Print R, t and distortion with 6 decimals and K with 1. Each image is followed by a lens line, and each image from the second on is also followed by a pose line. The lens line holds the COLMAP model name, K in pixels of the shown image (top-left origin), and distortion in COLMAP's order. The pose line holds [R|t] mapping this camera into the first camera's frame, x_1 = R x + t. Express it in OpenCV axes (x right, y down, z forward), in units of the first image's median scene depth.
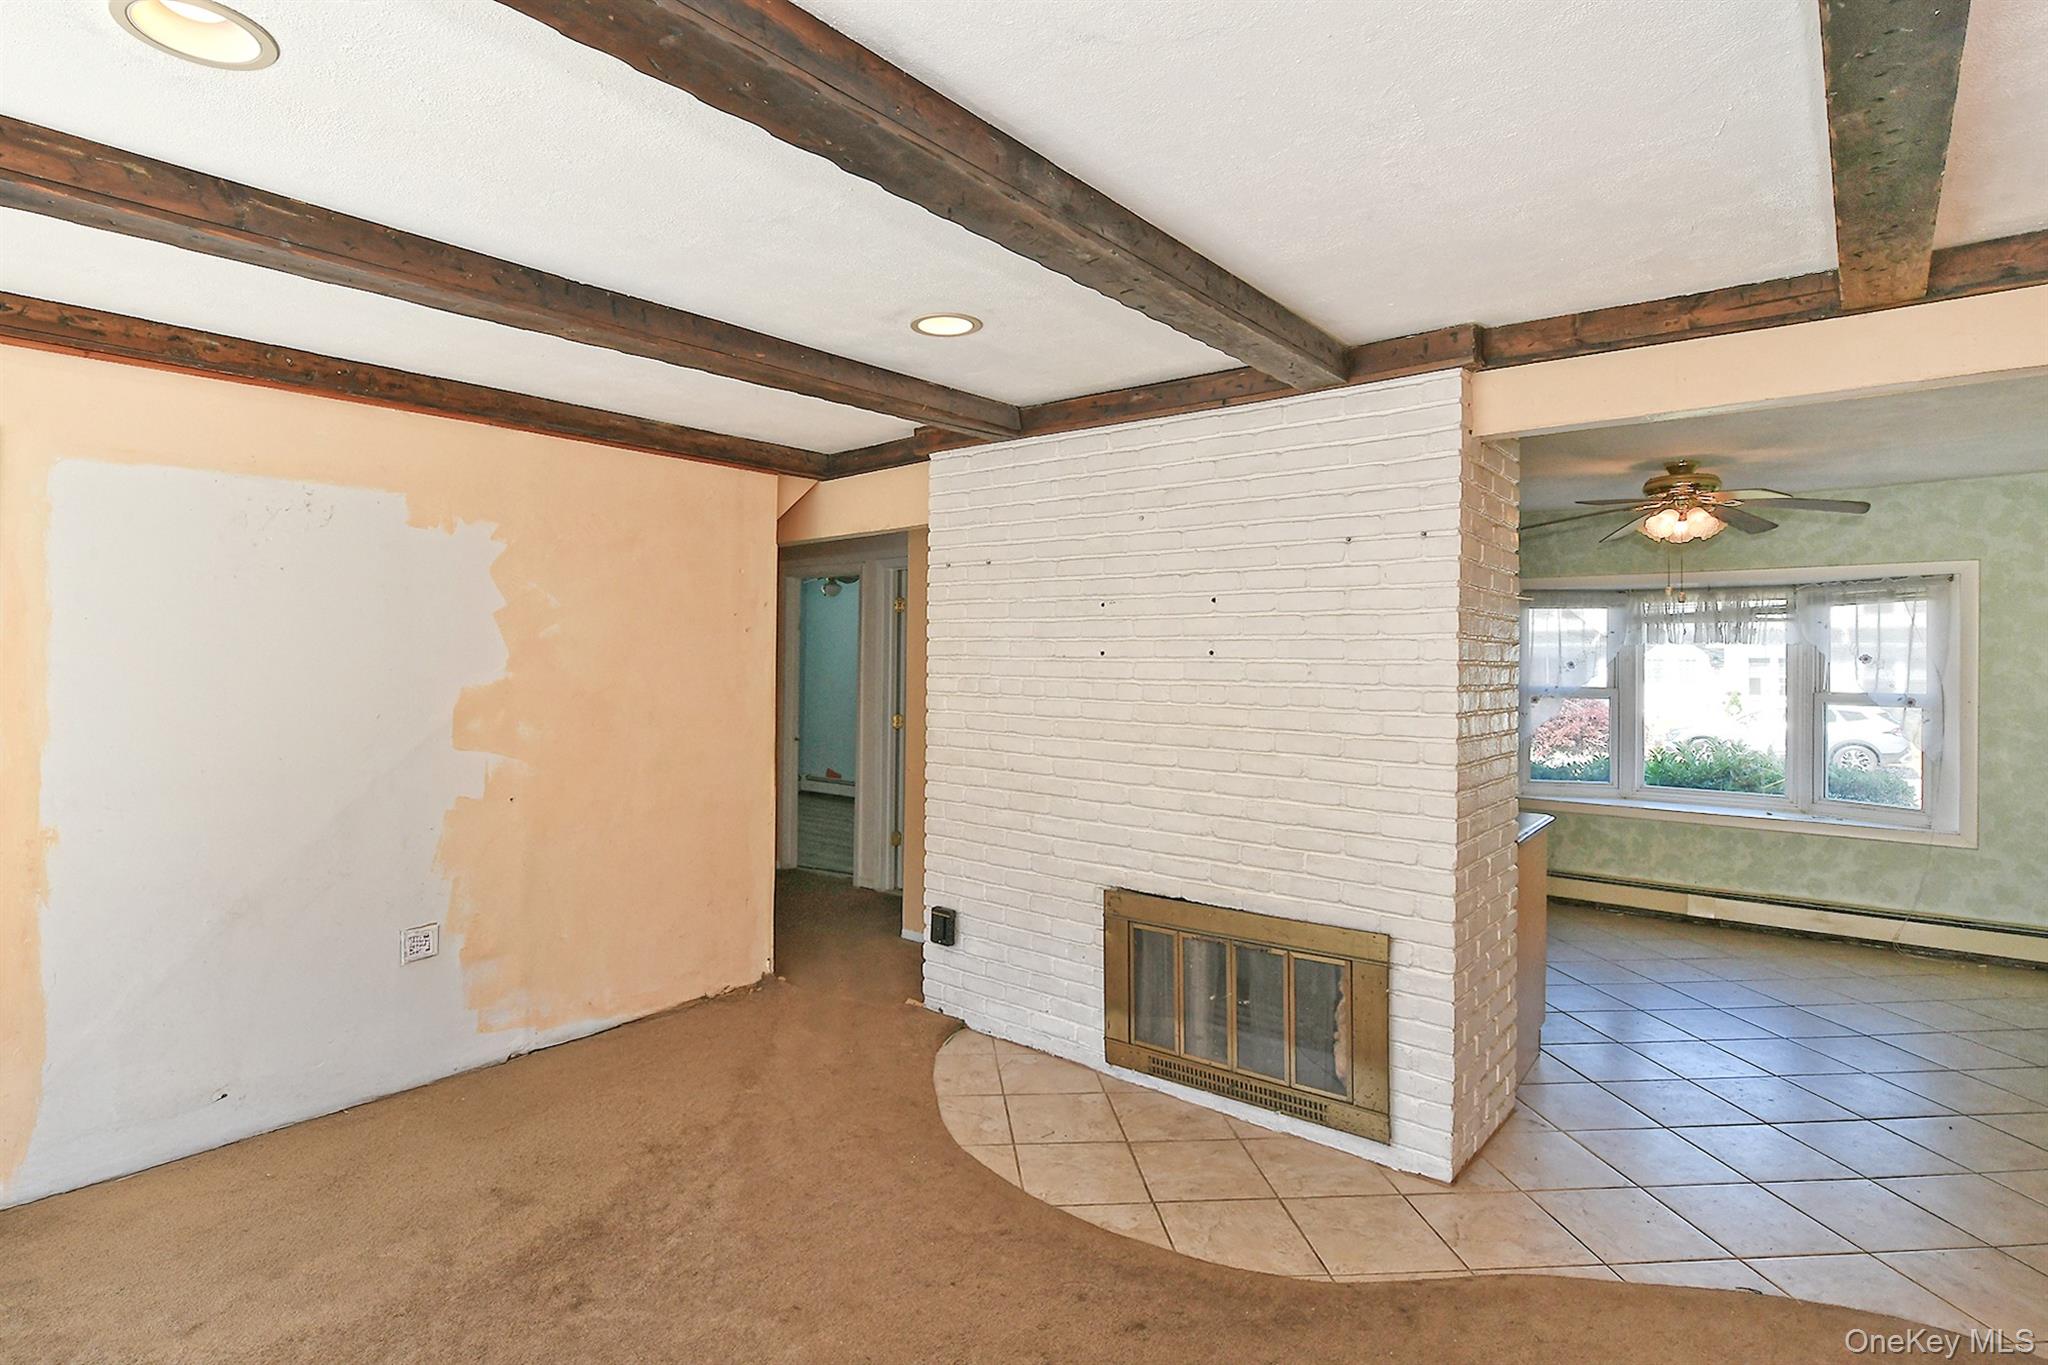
lens RADIAL K [[933.0, 0, 1024.0], [0, 933.0, 682.5], [0, 0, 1]] dist [0.002613, 0.000311]
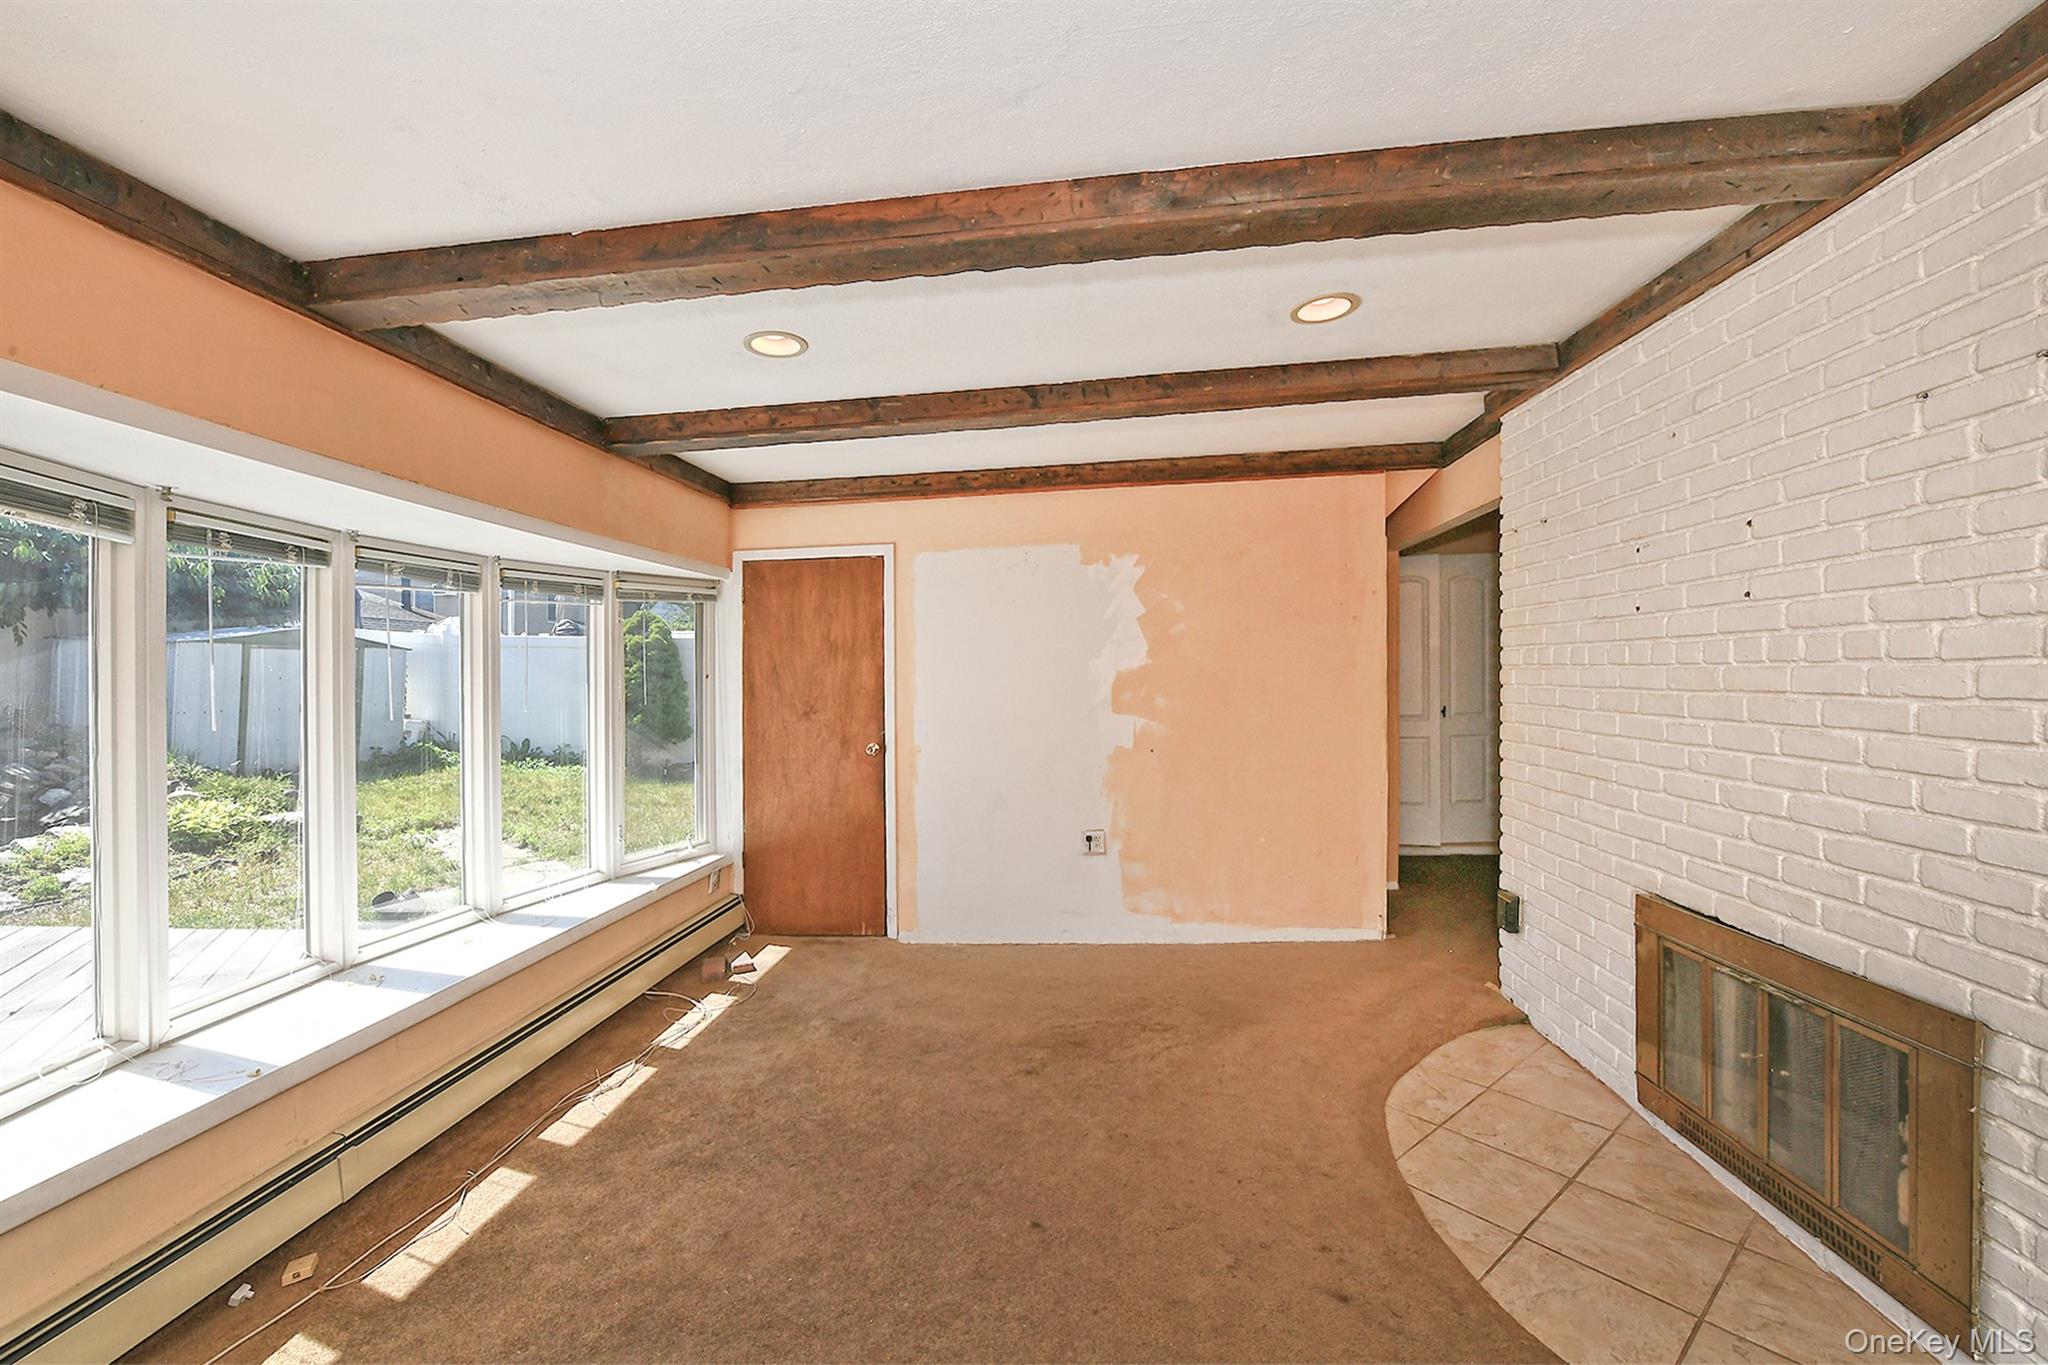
lens RADIAL K [[810.3, 0, 1024.0], [0, 810.3, 682.5], [0, 0, 1]] dist [-0.002176, -0.000580]
pose [[0.596700, -0.014337, -0.802336, 0.393744], [0.015071, 0.999864, -0.006658, 0.035916], [0.802323, -0.008119, 0.596835, 0.157891]]
